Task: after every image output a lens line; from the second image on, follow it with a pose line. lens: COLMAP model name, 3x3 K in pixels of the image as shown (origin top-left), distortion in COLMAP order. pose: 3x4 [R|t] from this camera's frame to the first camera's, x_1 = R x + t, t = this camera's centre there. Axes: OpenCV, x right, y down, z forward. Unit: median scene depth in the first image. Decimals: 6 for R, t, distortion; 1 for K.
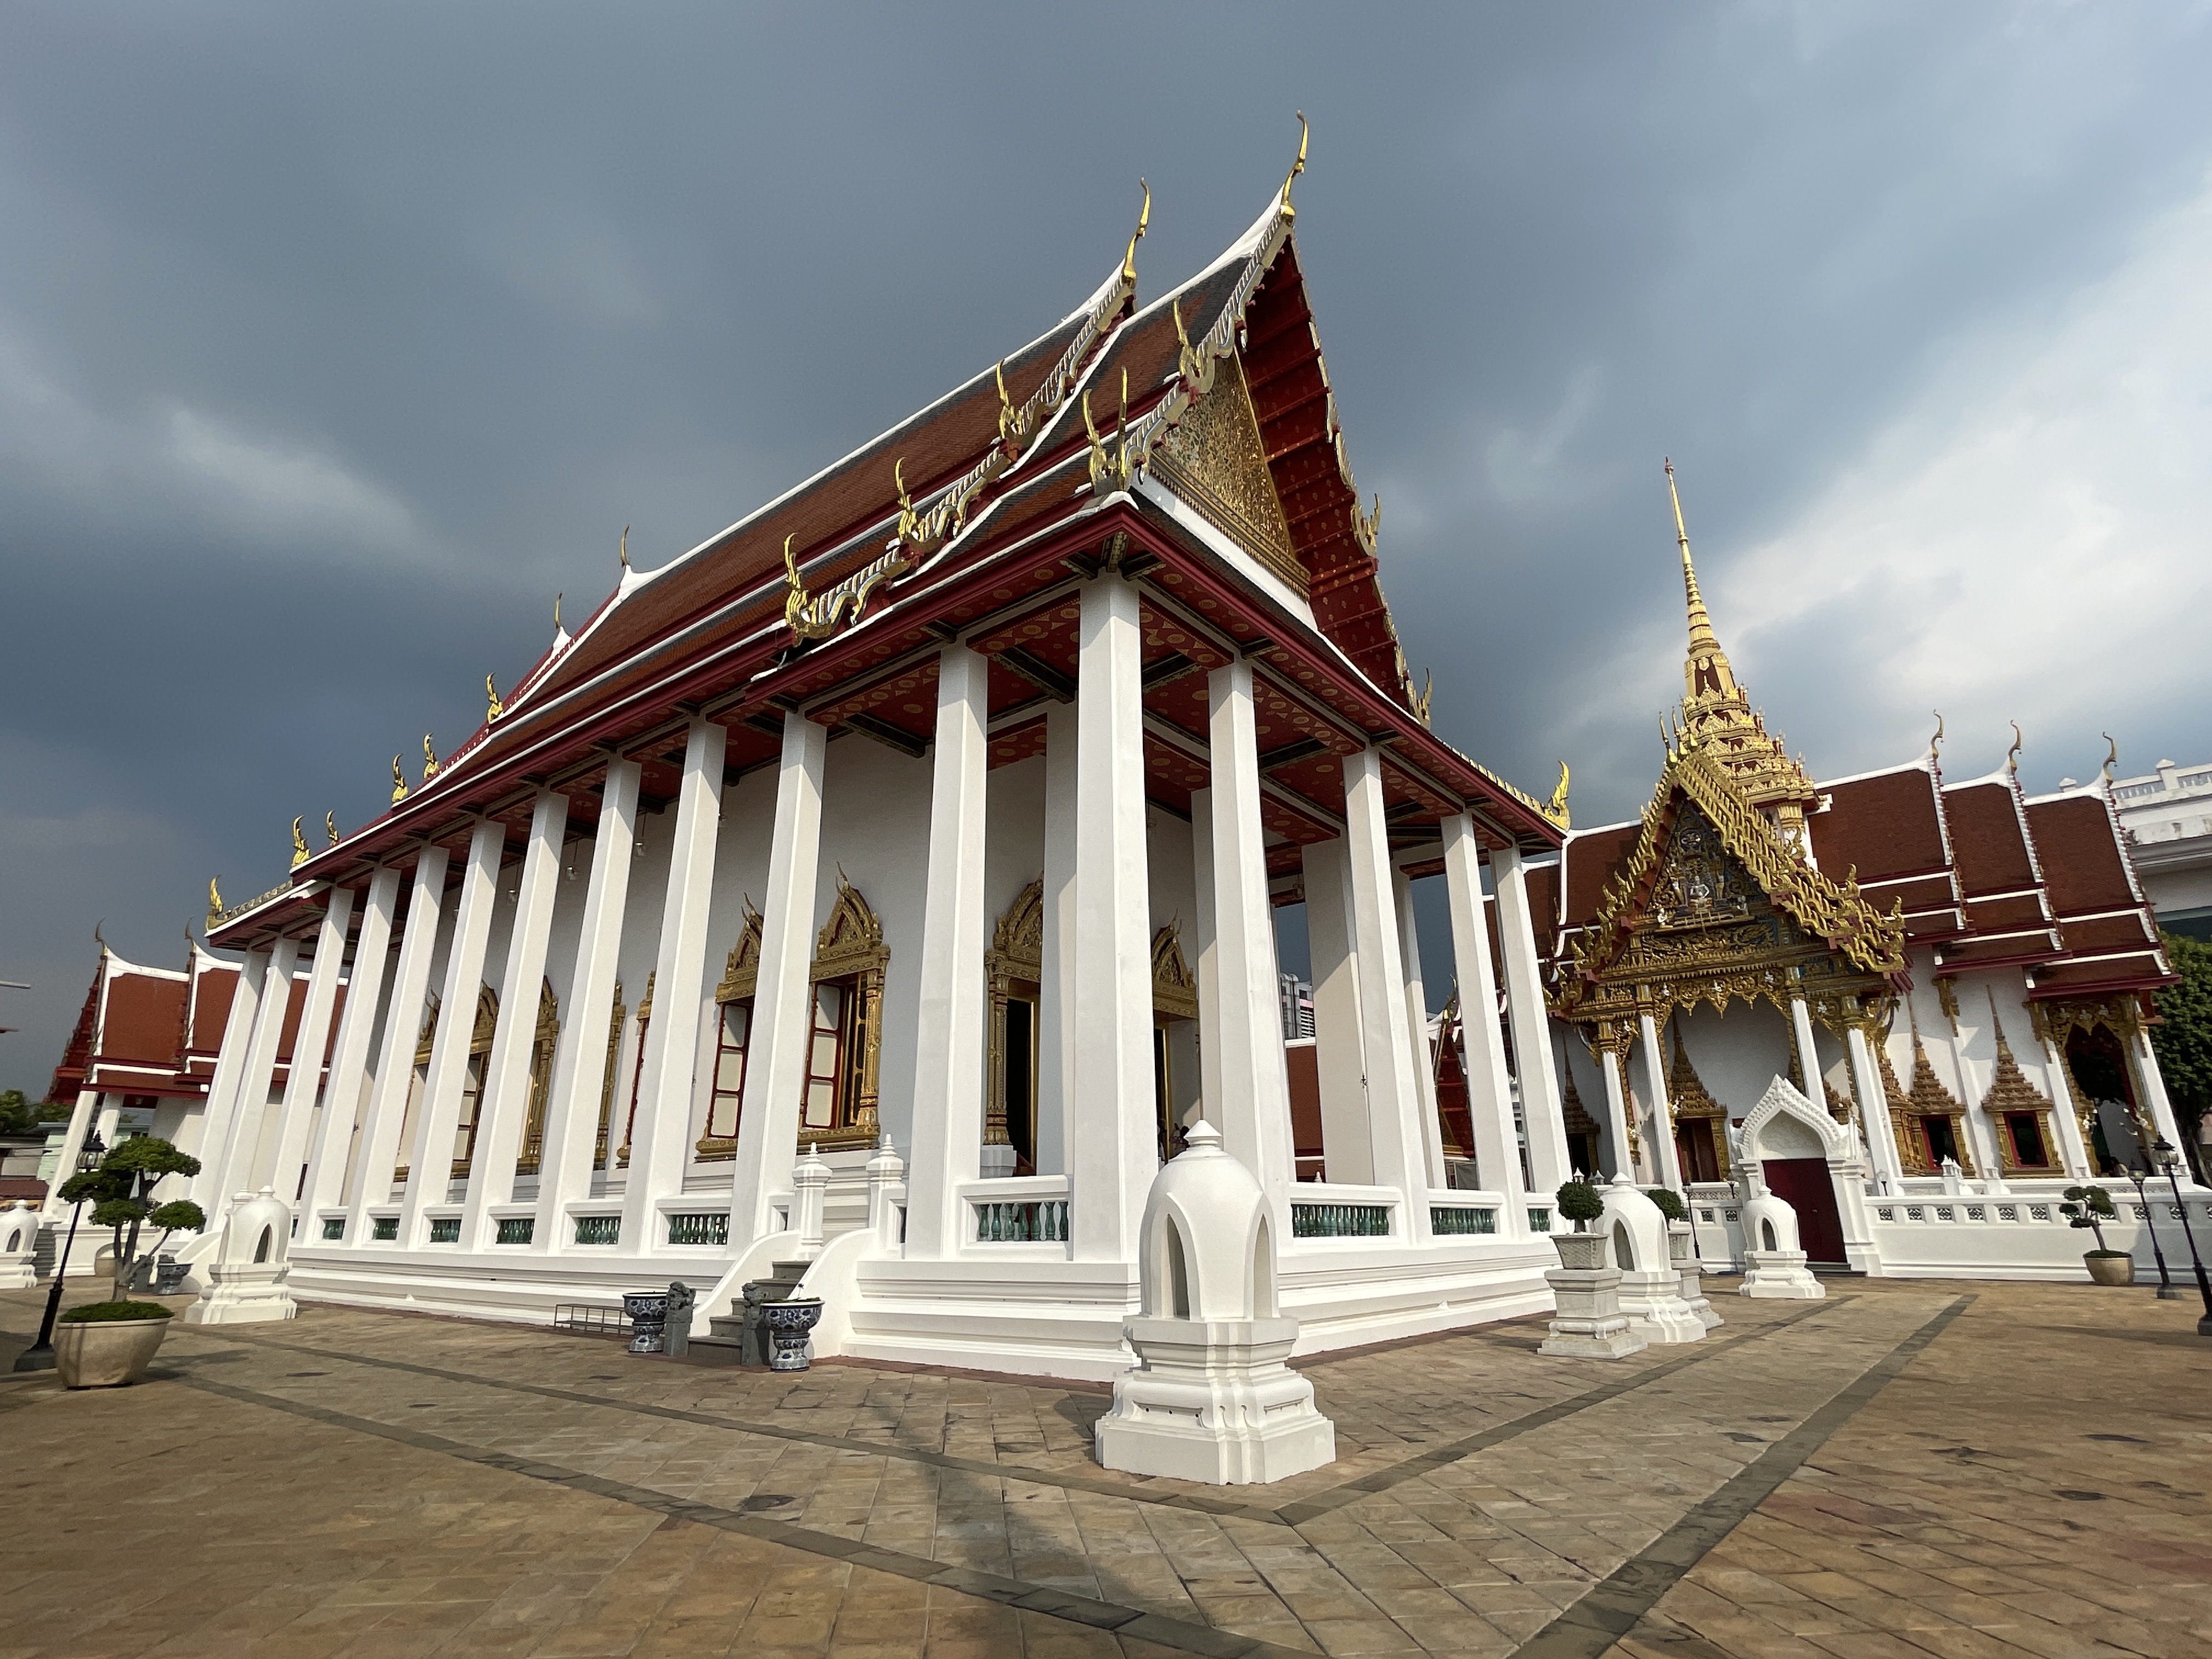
lens RADIAL K [[1150.5, 0, 1111.3], [0, 1150.5, 834.9], [0, 0, 1]] dist [-0.029054, -0.000220]
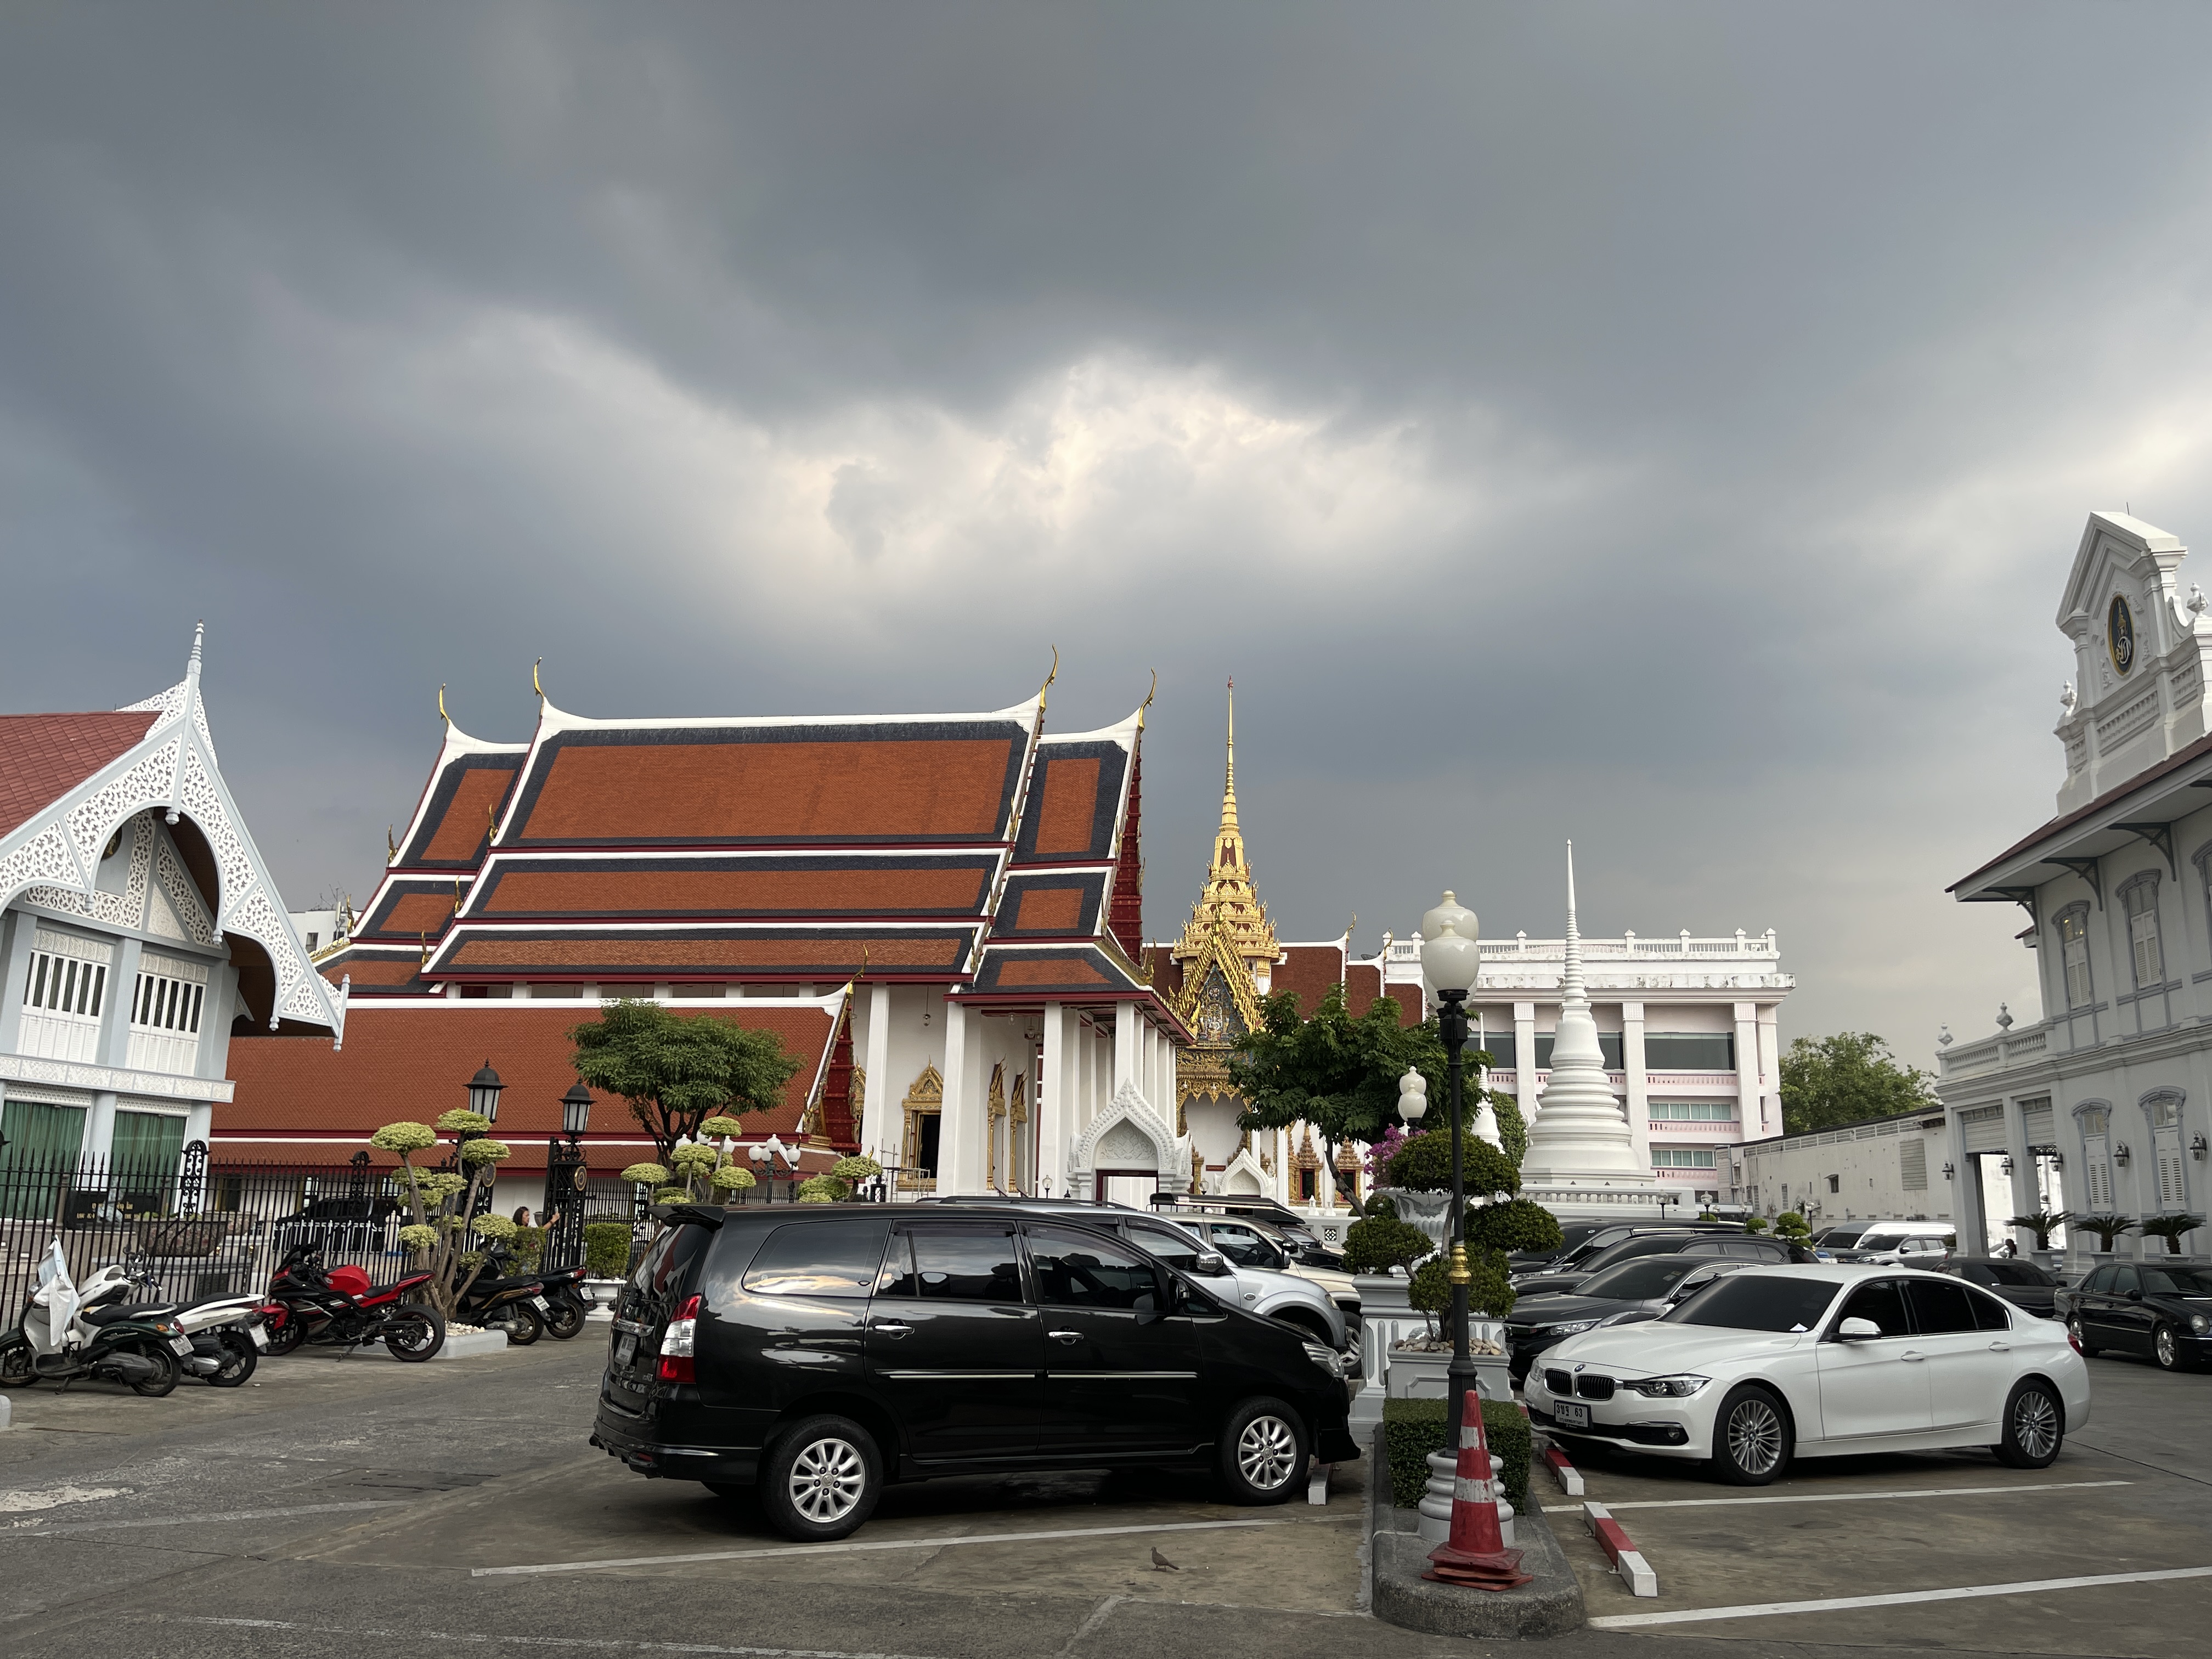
lens RADIAL K [[1668.6, 0, 1102.9], [0, 1668.6, 828.1], [0, 0, 1]] dist [0.032552, 0.002419]
pose [[0.865555, 0.144806, 0.479422, -0.685631], [-0.191218, 0.980317, 0.049129, -0.267794], [-0.462872, -0.134198, 0.876208, -0.831729]]
